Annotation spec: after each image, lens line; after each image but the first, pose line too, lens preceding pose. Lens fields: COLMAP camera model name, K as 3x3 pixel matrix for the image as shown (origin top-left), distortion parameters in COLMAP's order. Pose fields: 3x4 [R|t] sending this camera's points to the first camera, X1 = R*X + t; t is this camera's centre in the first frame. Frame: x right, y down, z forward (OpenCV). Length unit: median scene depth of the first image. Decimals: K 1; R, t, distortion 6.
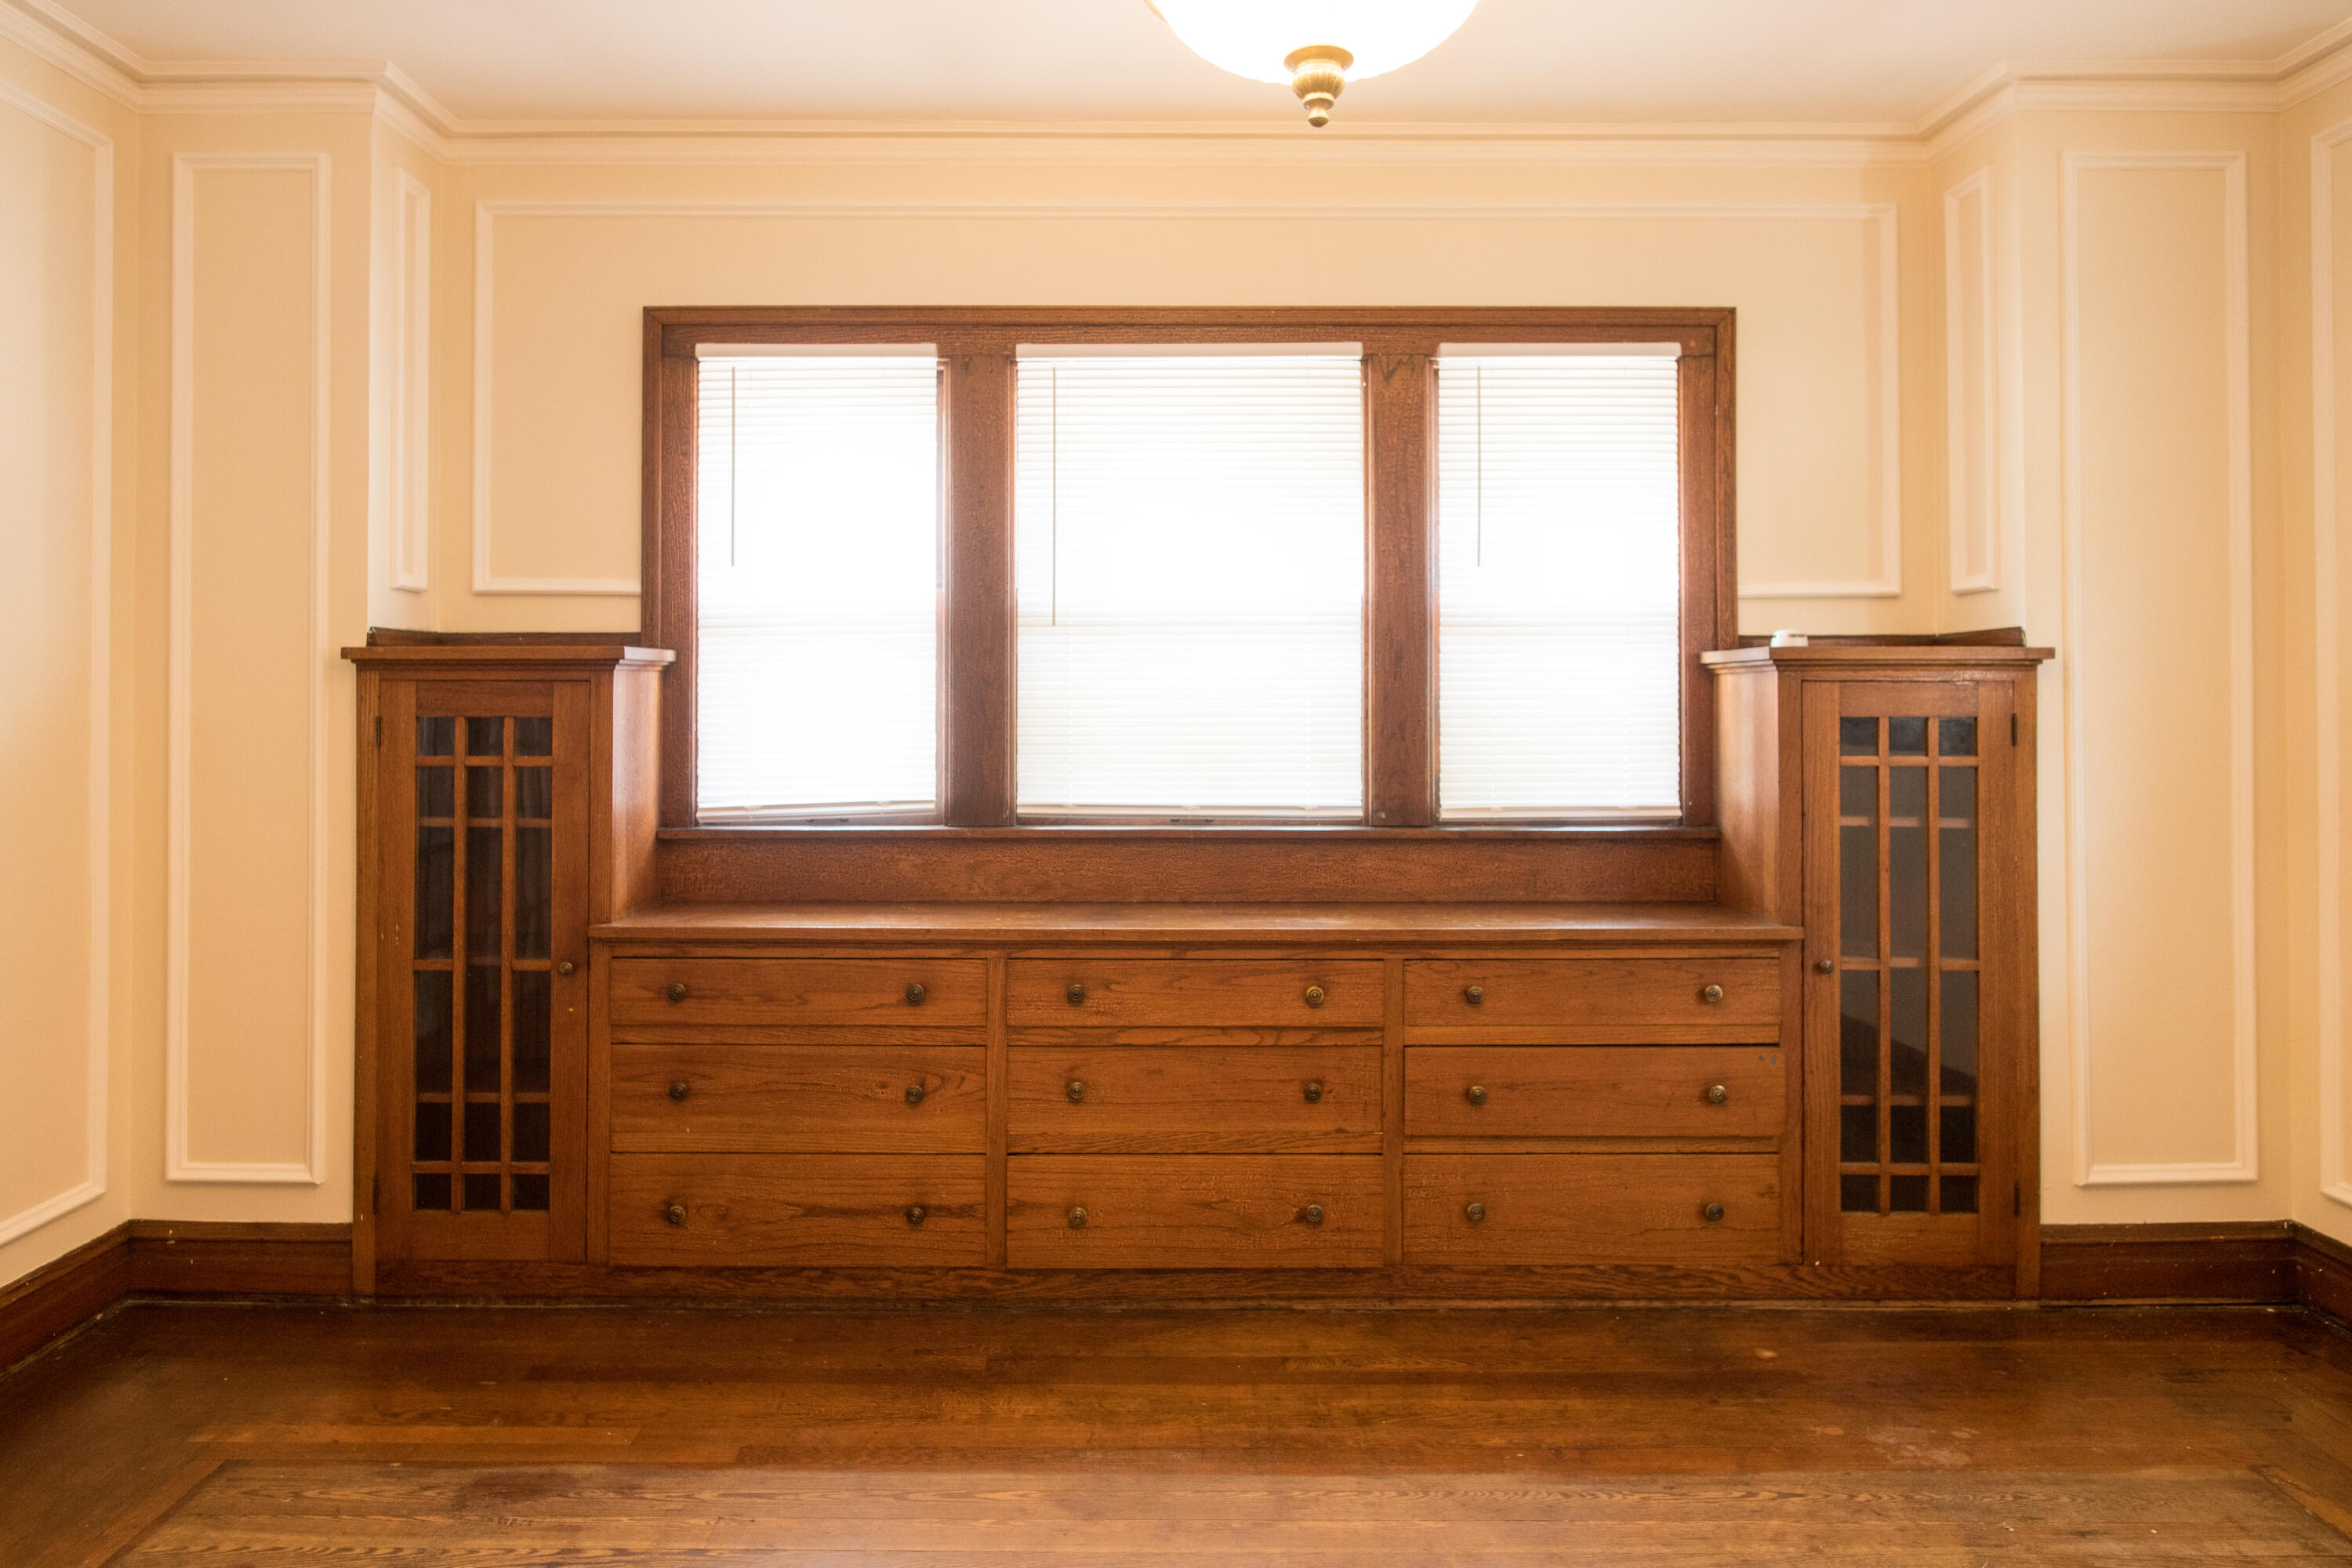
lens RADIAL K [[1386.4, 0, 1114.6], [0, 1386.4, 684.4], [0, 0, 1]] dist [-0.007055, 0.001567]
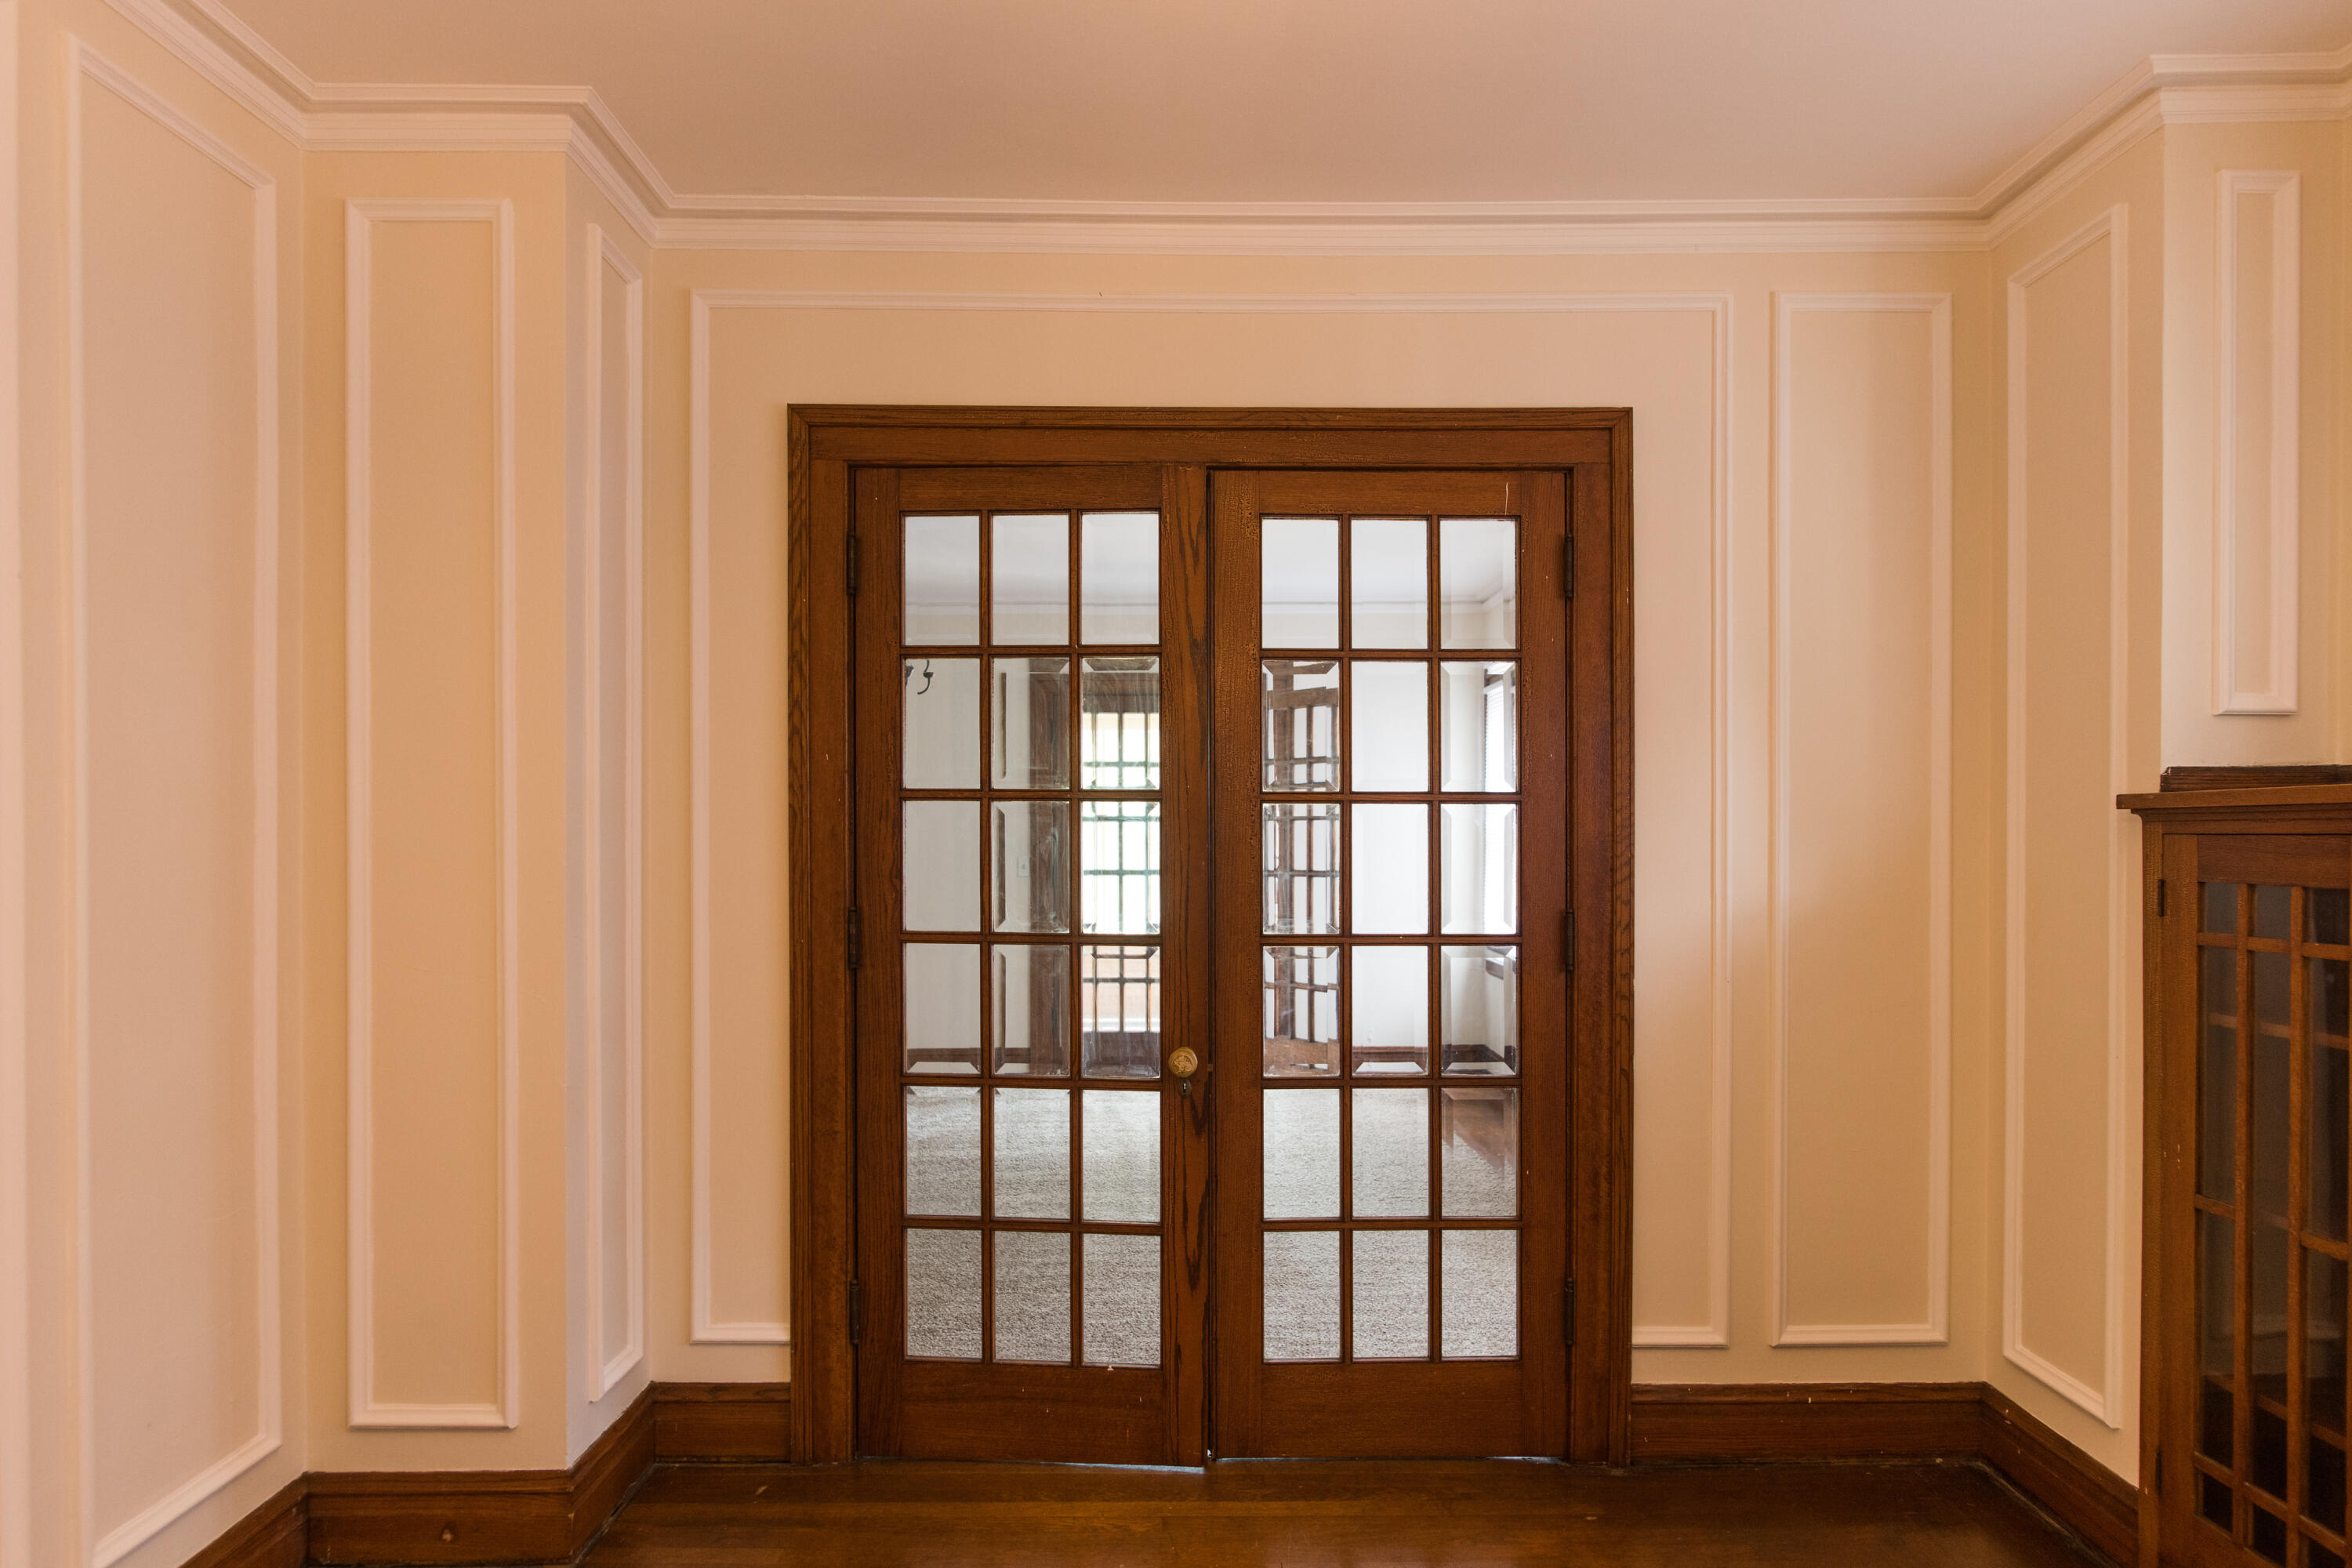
lens RADIAL K [[1366.4, 0, 1185.7], [0, 1366.4, 846.1], [0, 0, 1]] dist [-0.004147, -0.000665]
pose [[0.009884, 0.006532, -0.999930, 0.252660], [0.010093, 0.999927, 0.006632, -0.006775], [0.999900, -0.010158, 0.009818, 0.427039]]
